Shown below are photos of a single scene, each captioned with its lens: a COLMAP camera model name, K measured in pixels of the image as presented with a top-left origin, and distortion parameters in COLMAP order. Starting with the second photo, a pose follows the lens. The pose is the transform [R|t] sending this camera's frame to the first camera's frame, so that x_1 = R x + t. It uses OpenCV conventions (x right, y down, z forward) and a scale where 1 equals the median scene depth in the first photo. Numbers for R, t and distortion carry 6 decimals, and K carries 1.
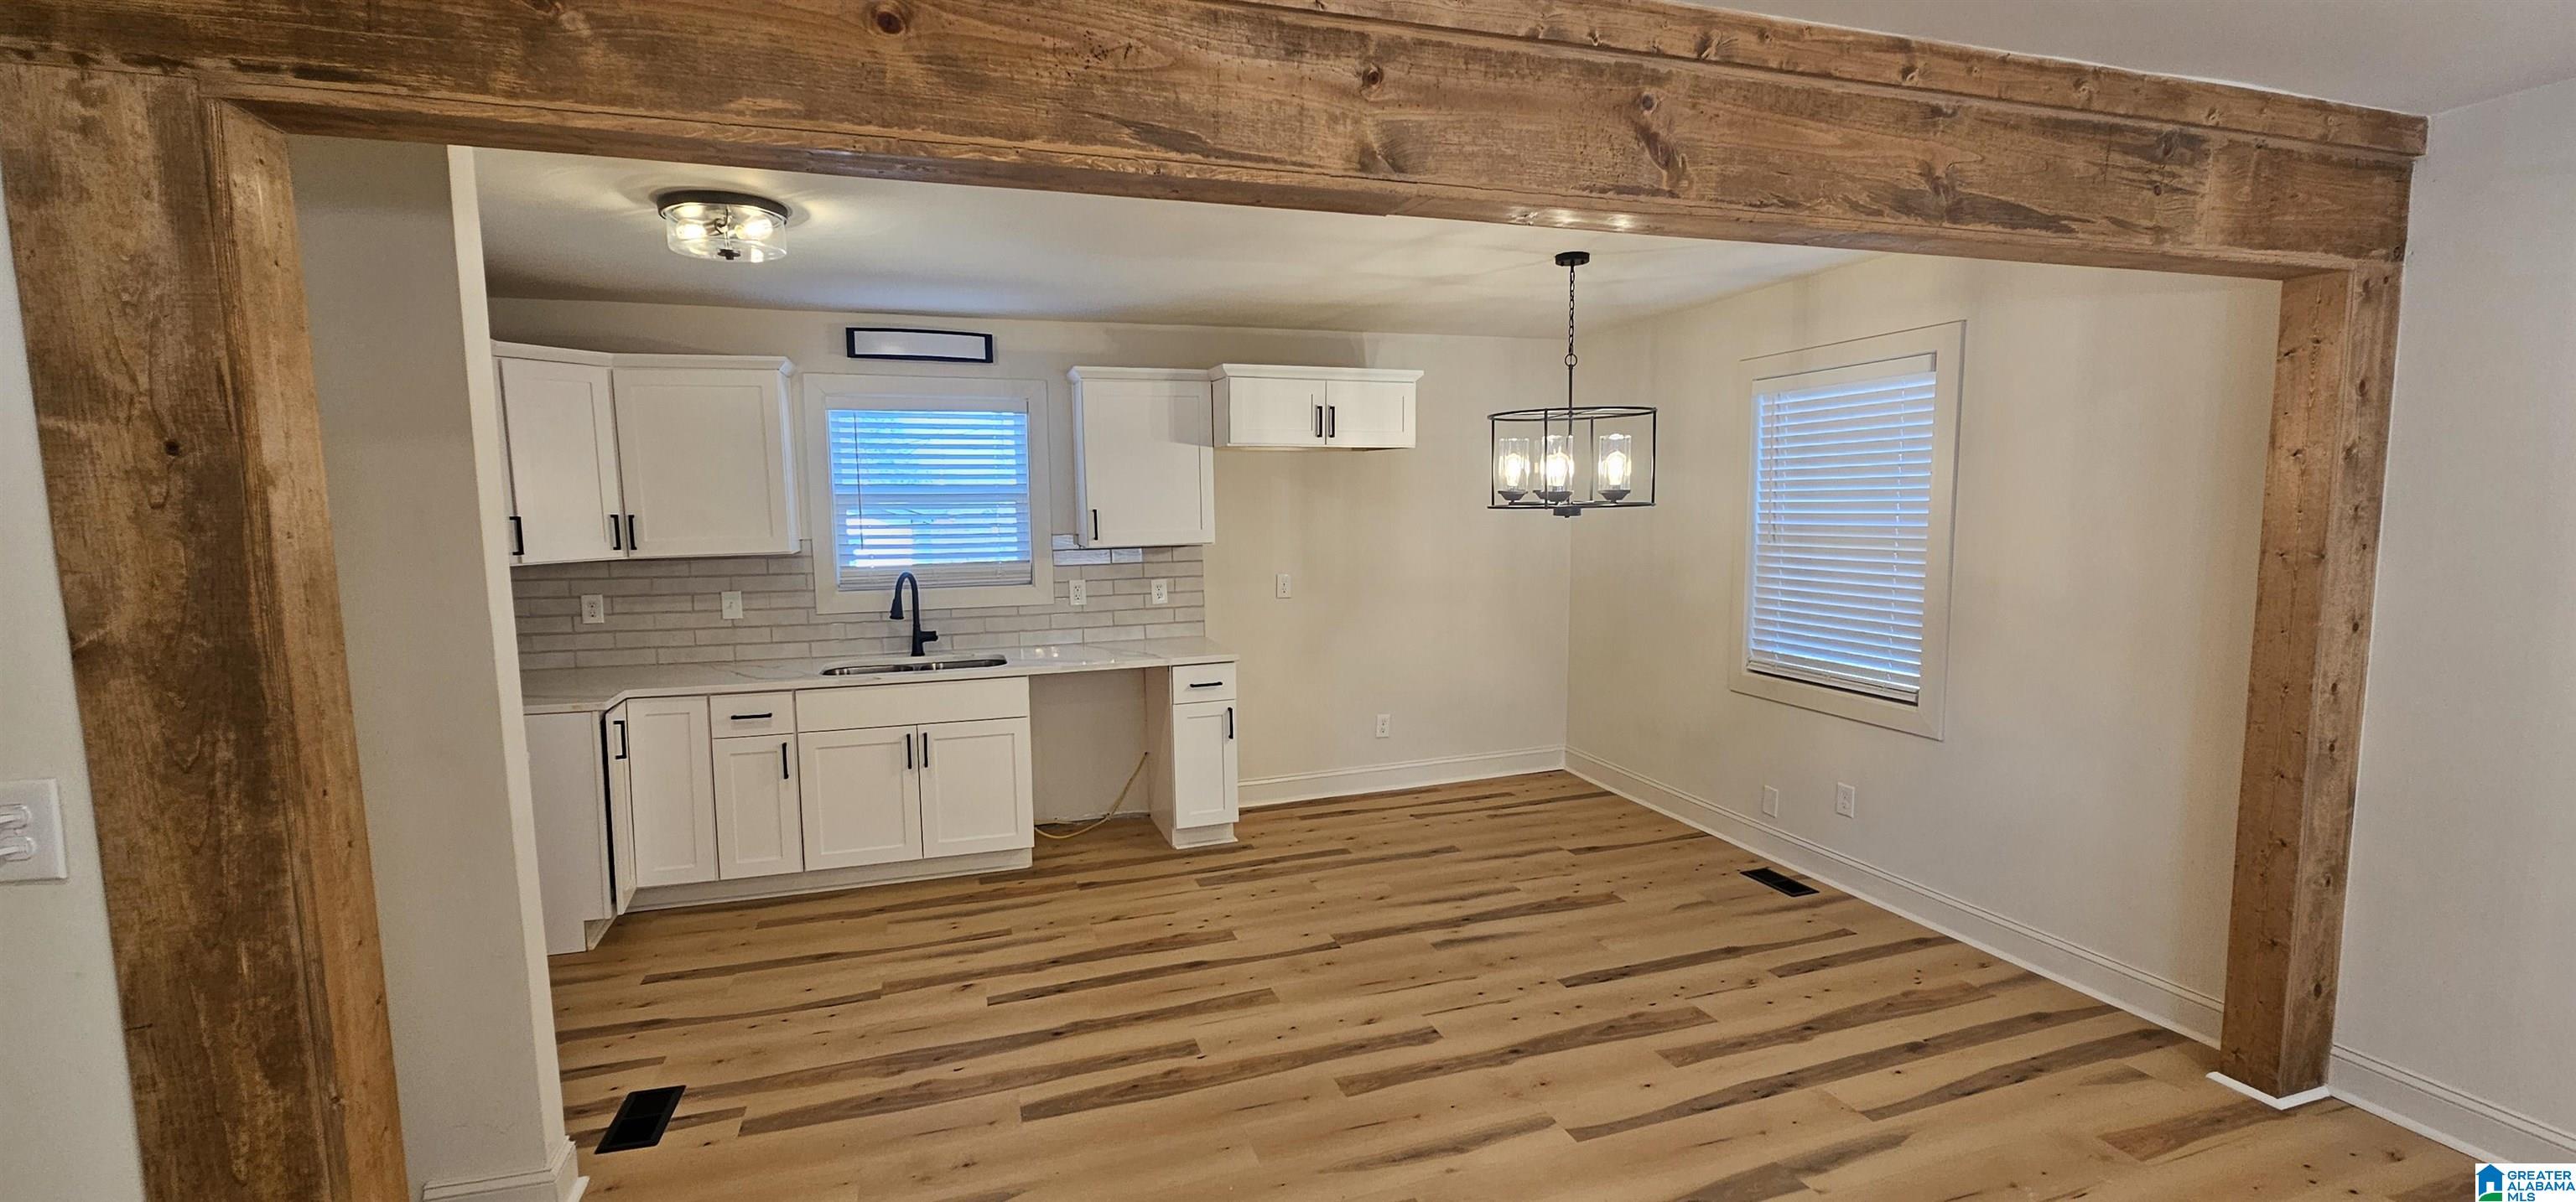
lens RADIAL K [[1052.2, 0, 1287.6], [0, 1052.2, 612.2], [0, 0, 1]] dist [-0.002335, 0.000771]
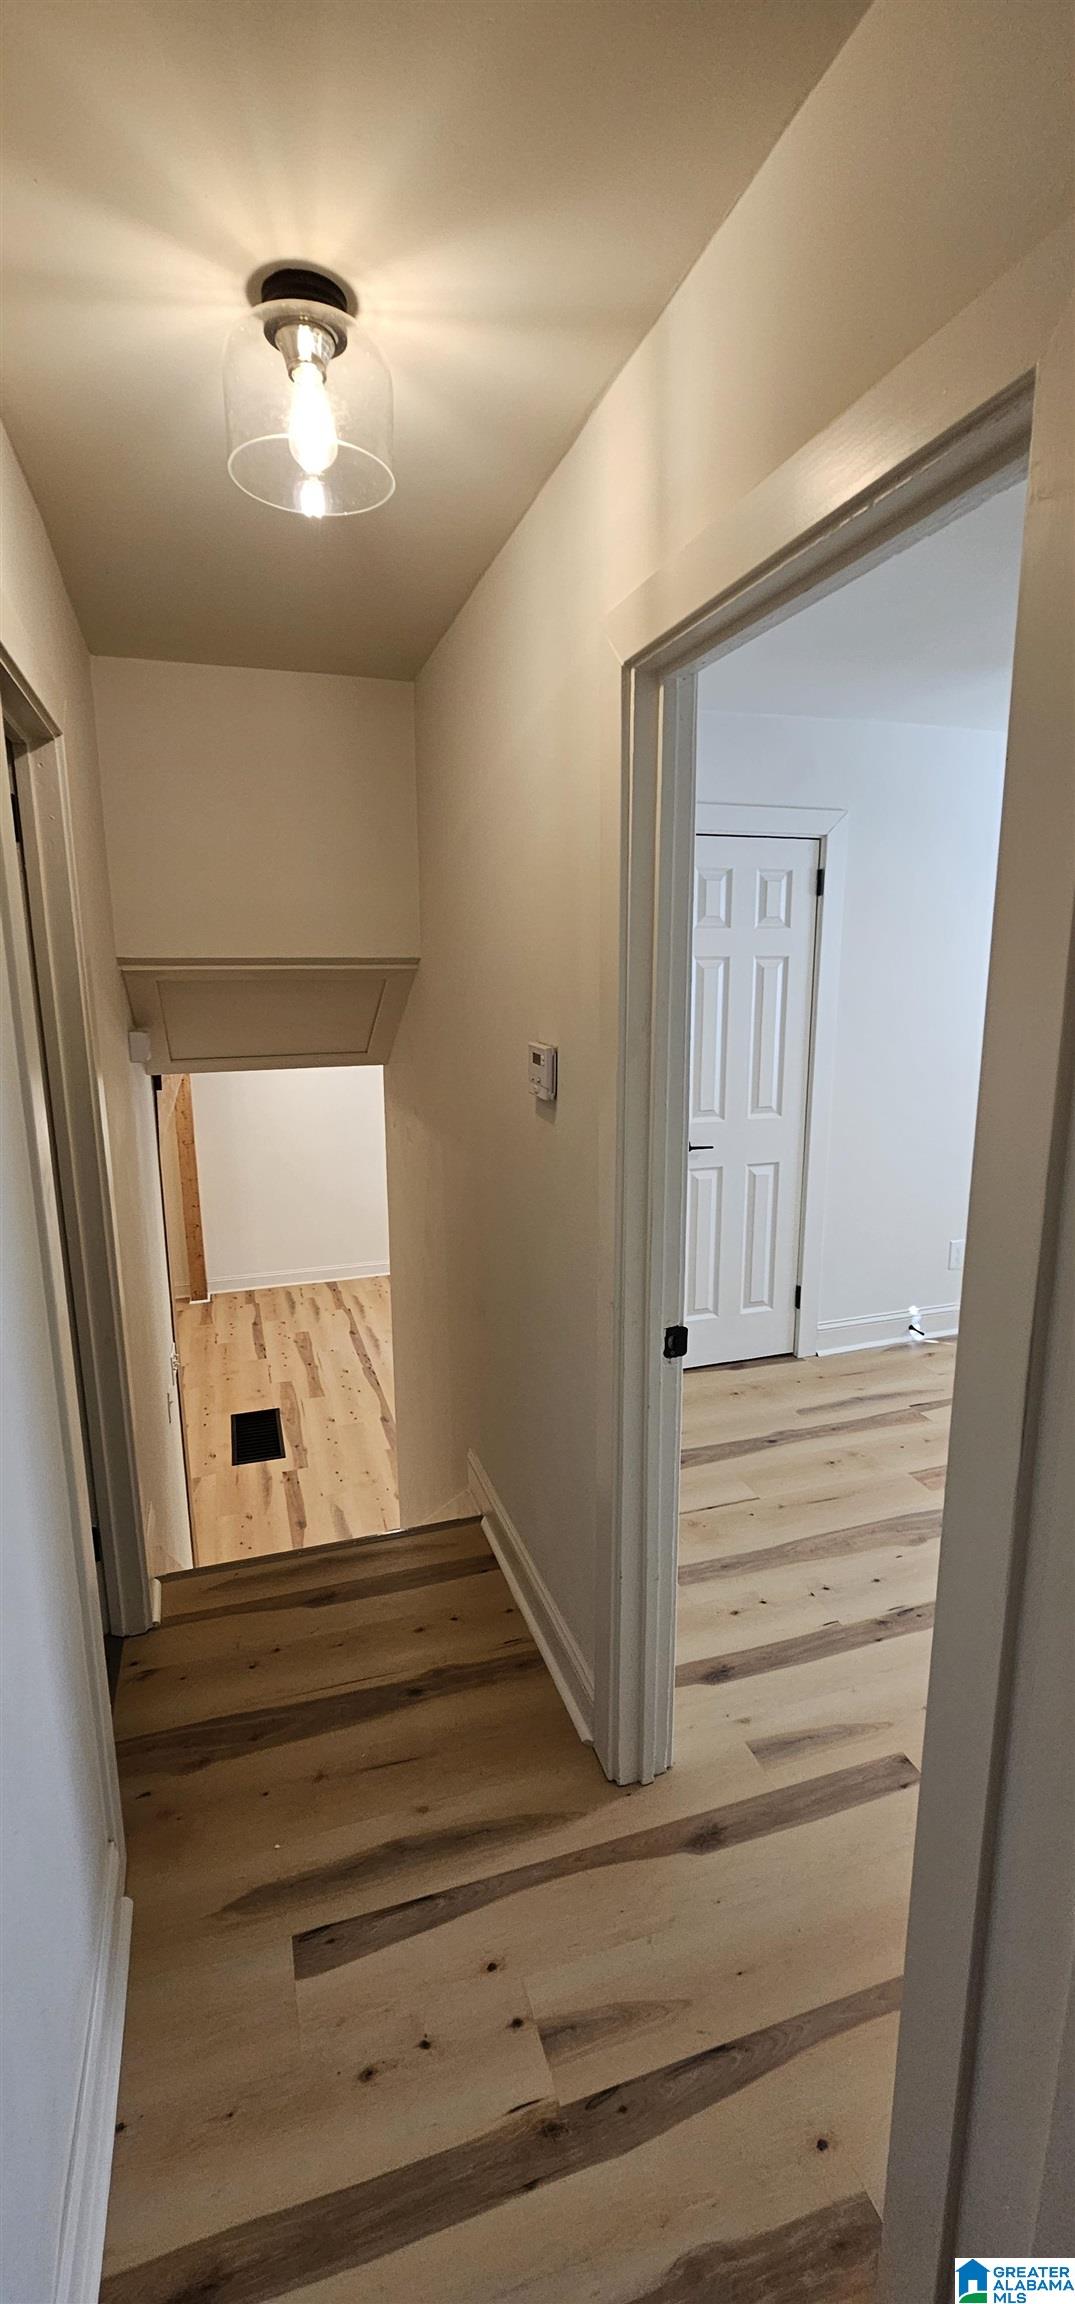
lens RADIAL K [[941.2, 0, 516.3], [0, 941.2, 1161.4], [0, 0, 1]] dist [-0.002335, 0.000771]
pose [[0.020414, -0.190844, 0.981408, -1.939793], [0.123862, 0.974533, 0.186931, -0.414961], [-0.992089, 0.117743, 0.043532, -0.167474]]
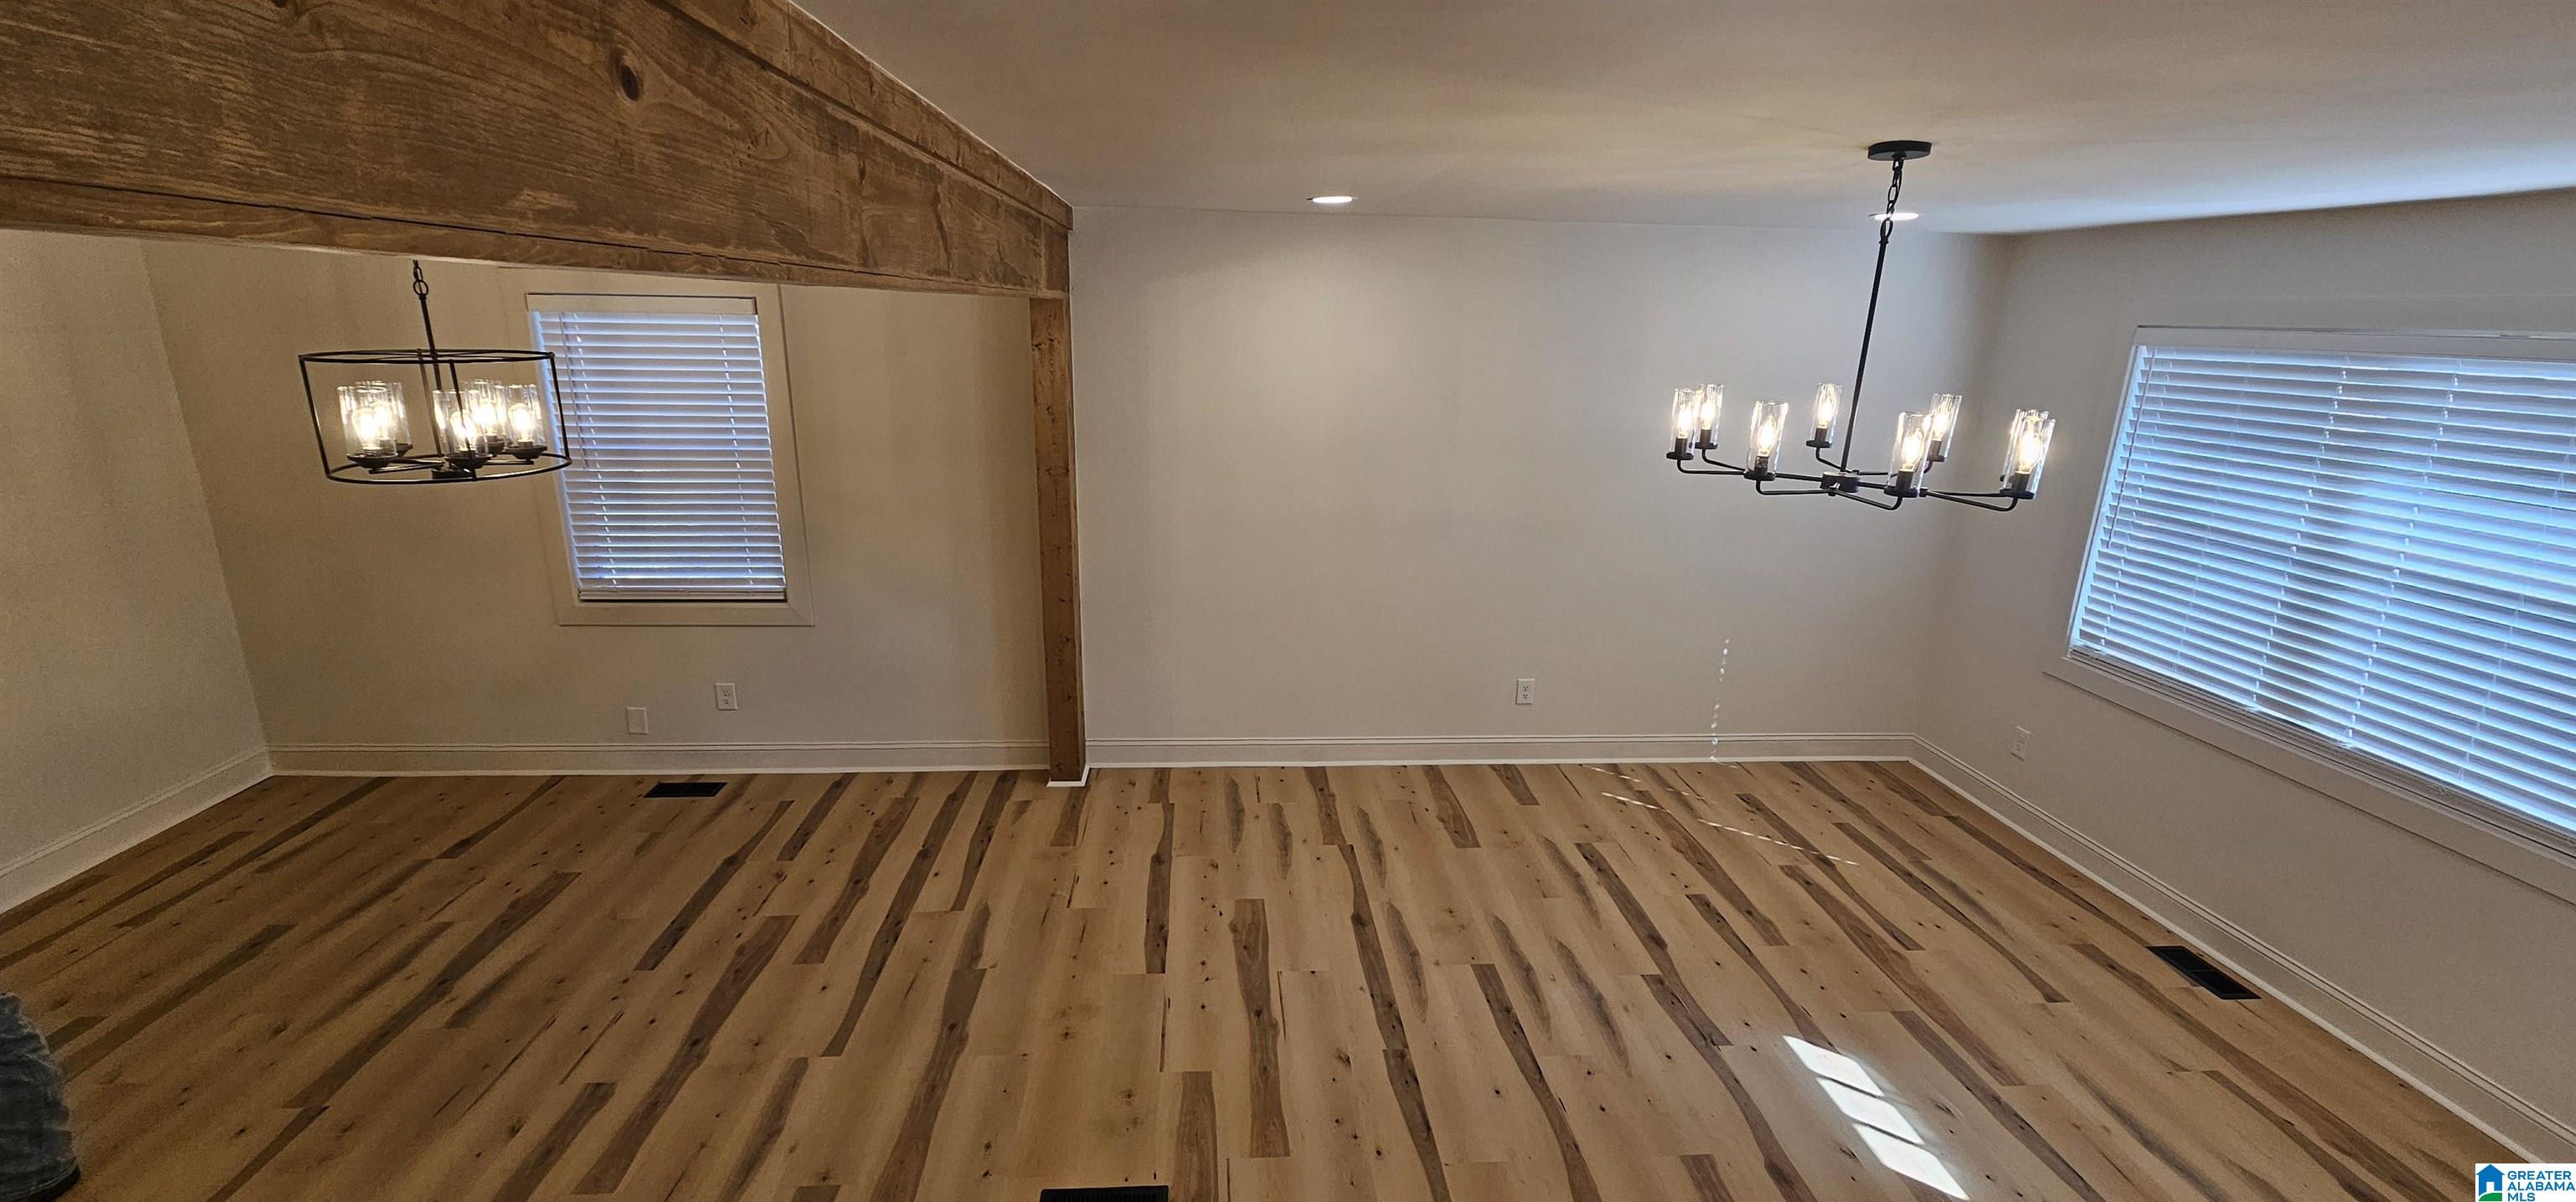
lens RADIAL K [[1052.2, 0, 1285.0], [0, 1052.2, 612.4], [0, 0, 1]] dist [-0.002335, 0.000771]
pose [[0.246368, -0.244523, 0.937822, -0.549618], [0.079928, 0.969479, 0.231780, -0.188307], [-0.965875, 0.017855, 0.258393, 0.220032]]
